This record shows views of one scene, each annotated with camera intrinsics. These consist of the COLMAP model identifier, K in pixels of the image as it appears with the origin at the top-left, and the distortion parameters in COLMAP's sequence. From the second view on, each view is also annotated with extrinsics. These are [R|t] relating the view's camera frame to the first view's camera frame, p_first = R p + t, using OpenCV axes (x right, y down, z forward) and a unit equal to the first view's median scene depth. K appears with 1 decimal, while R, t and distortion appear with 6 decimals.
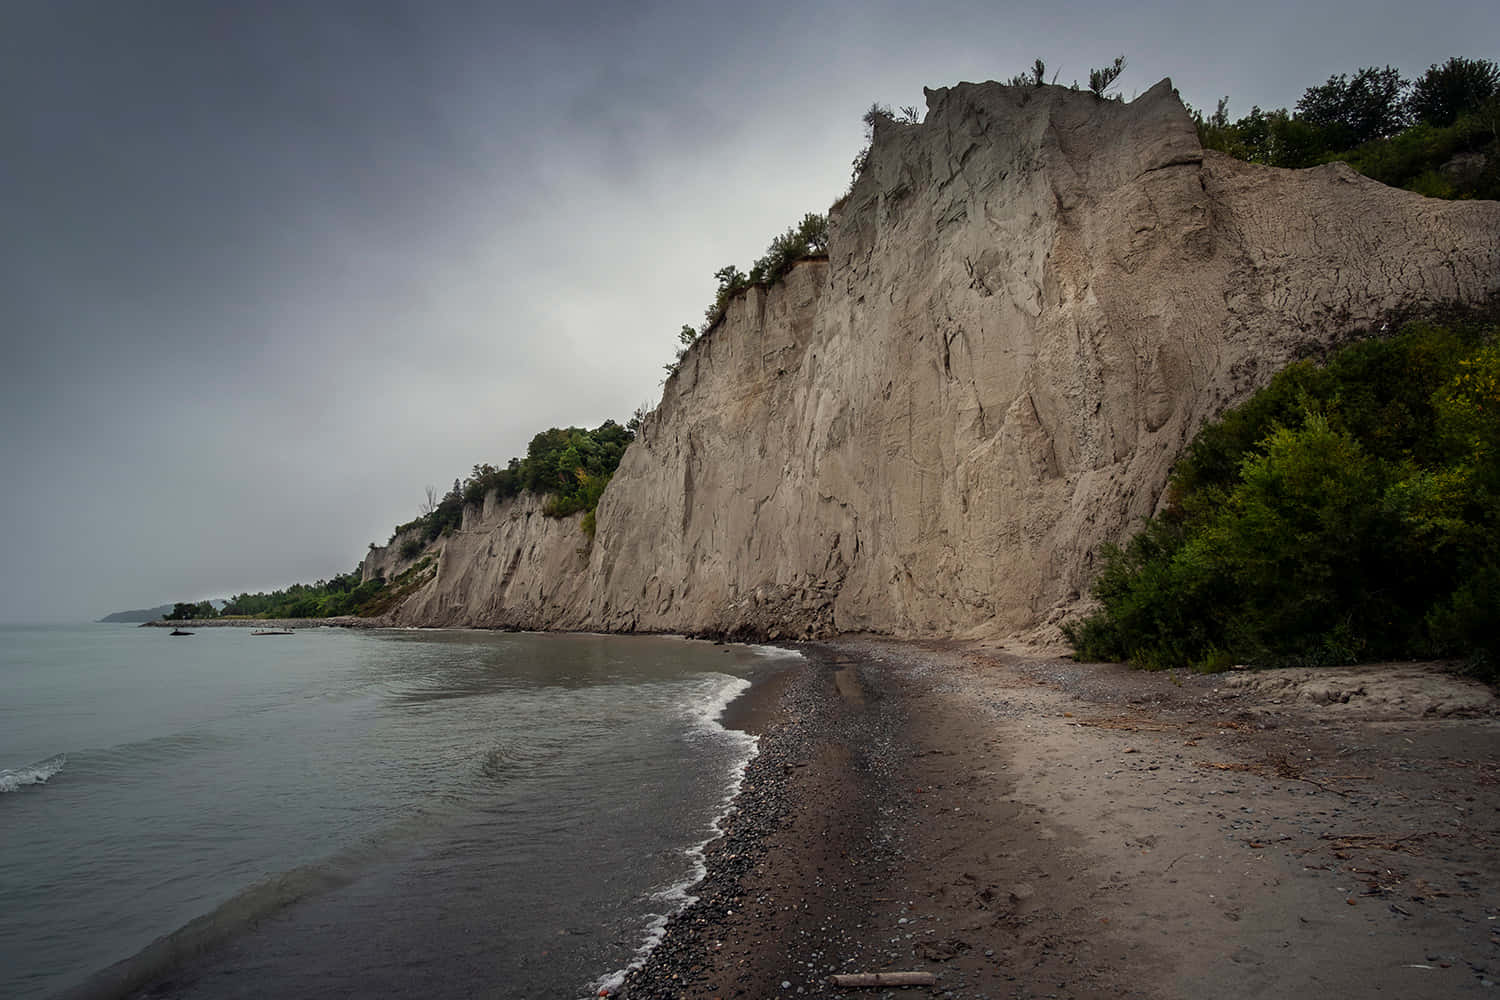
lens RADIAL K [[755.7, 0, 750.0], [0, 755.7, 500.0], [0, 0, 1]] dist [-0.035472, 0.000263]
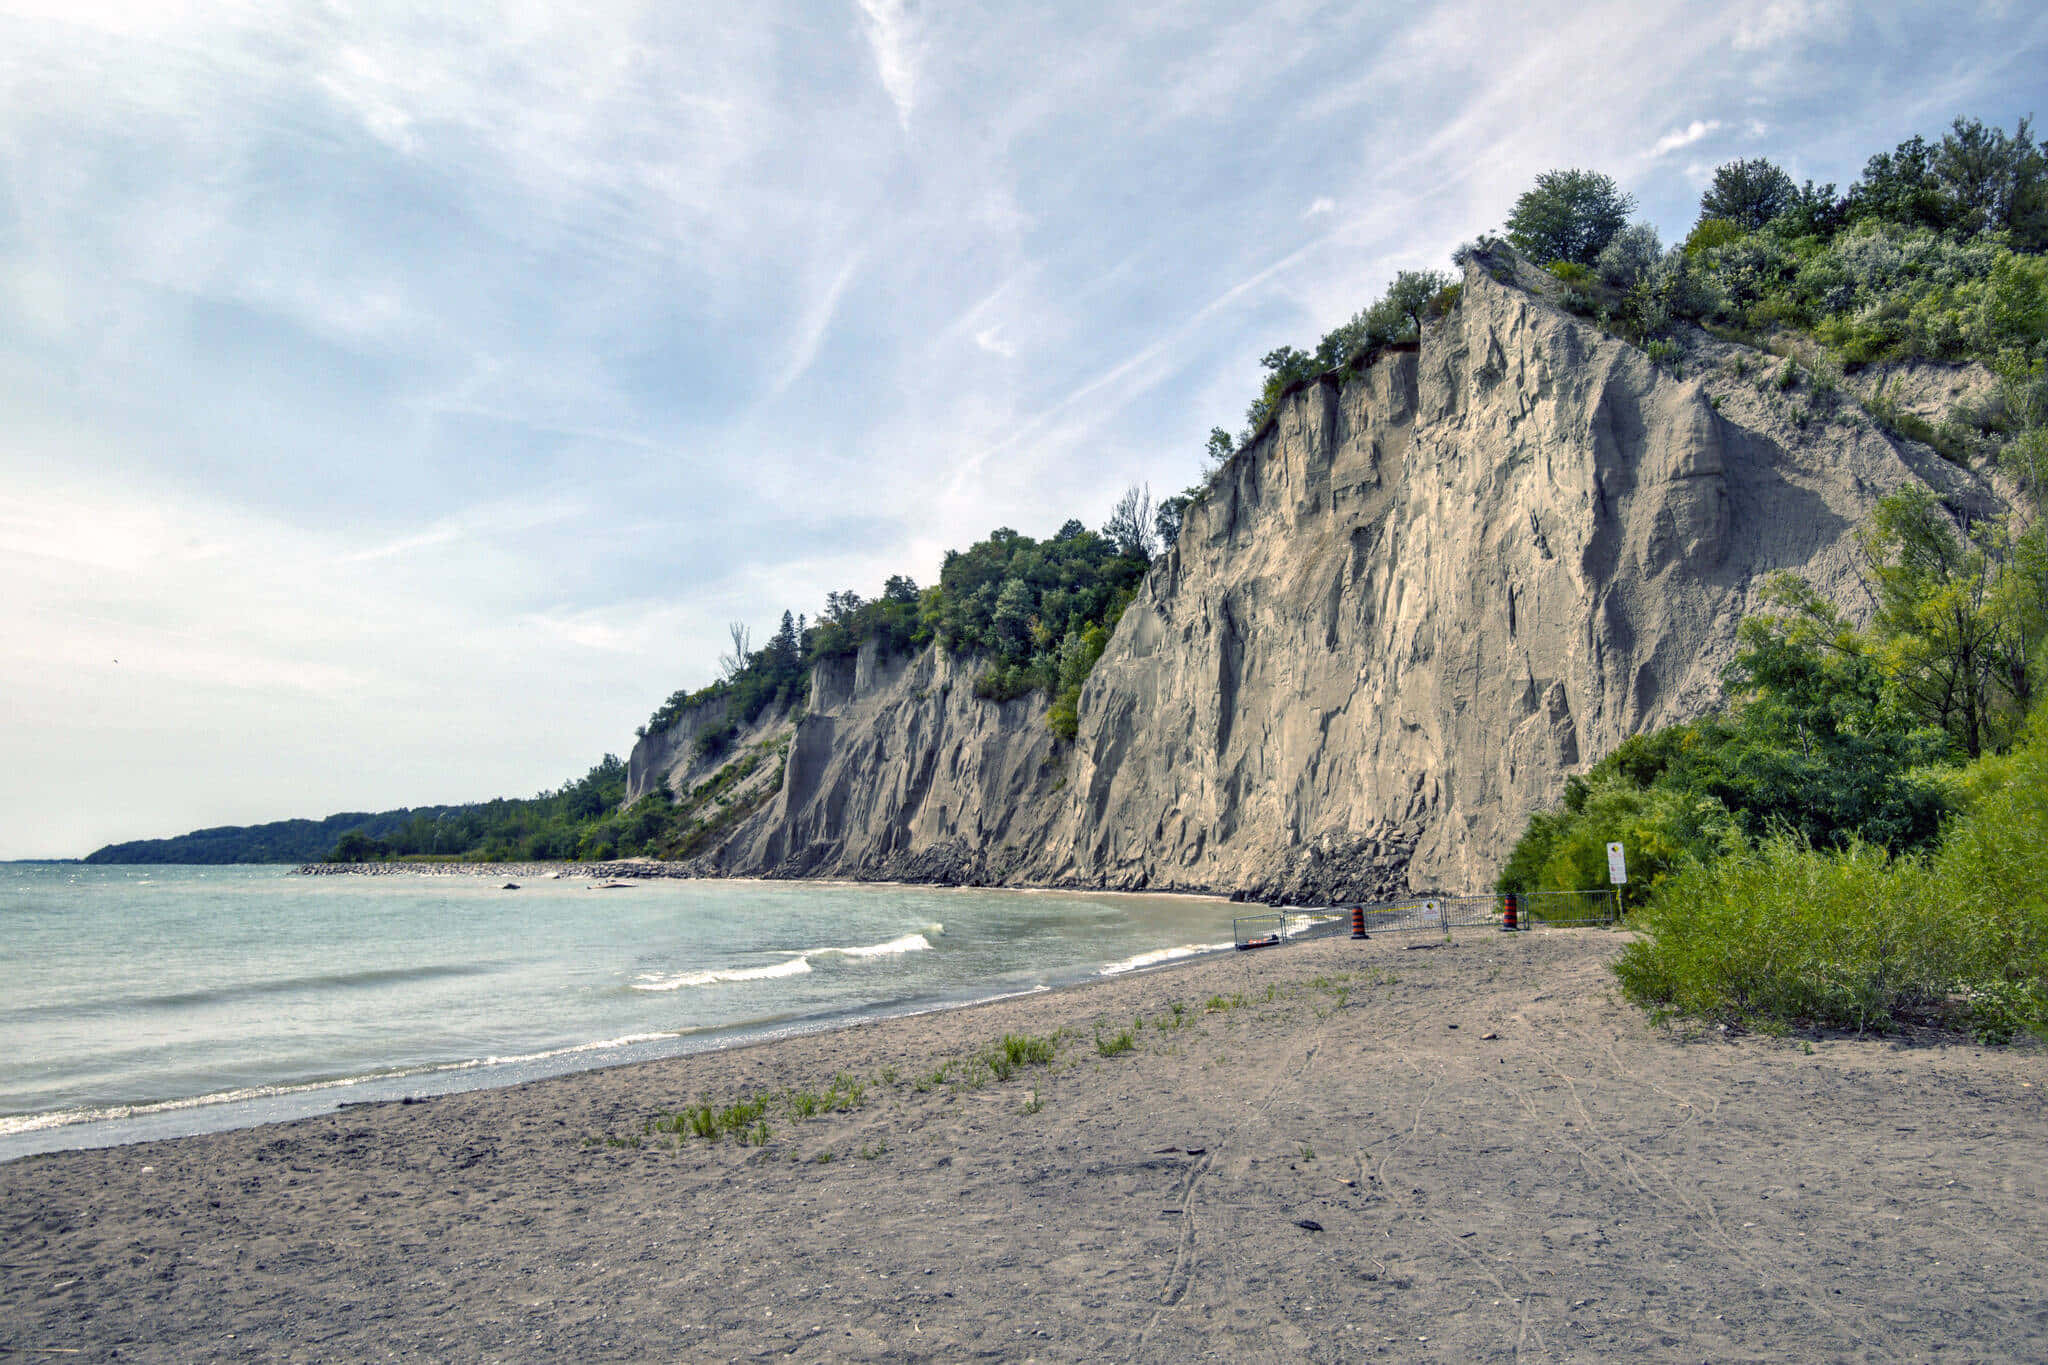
lens RADIAL K [[1710.6, 0, 1024.0], [0, 1710.6, 682.5], [0, 0, 1]] dist [0.001398, -0.001084]
pose [[0.983799, -0.007122, -0.179135, 0.016367], [0.016478, 0.998573, 0.050796, -0.093958], [0.178518, -0.052925, 0.982512, -0.535923]]
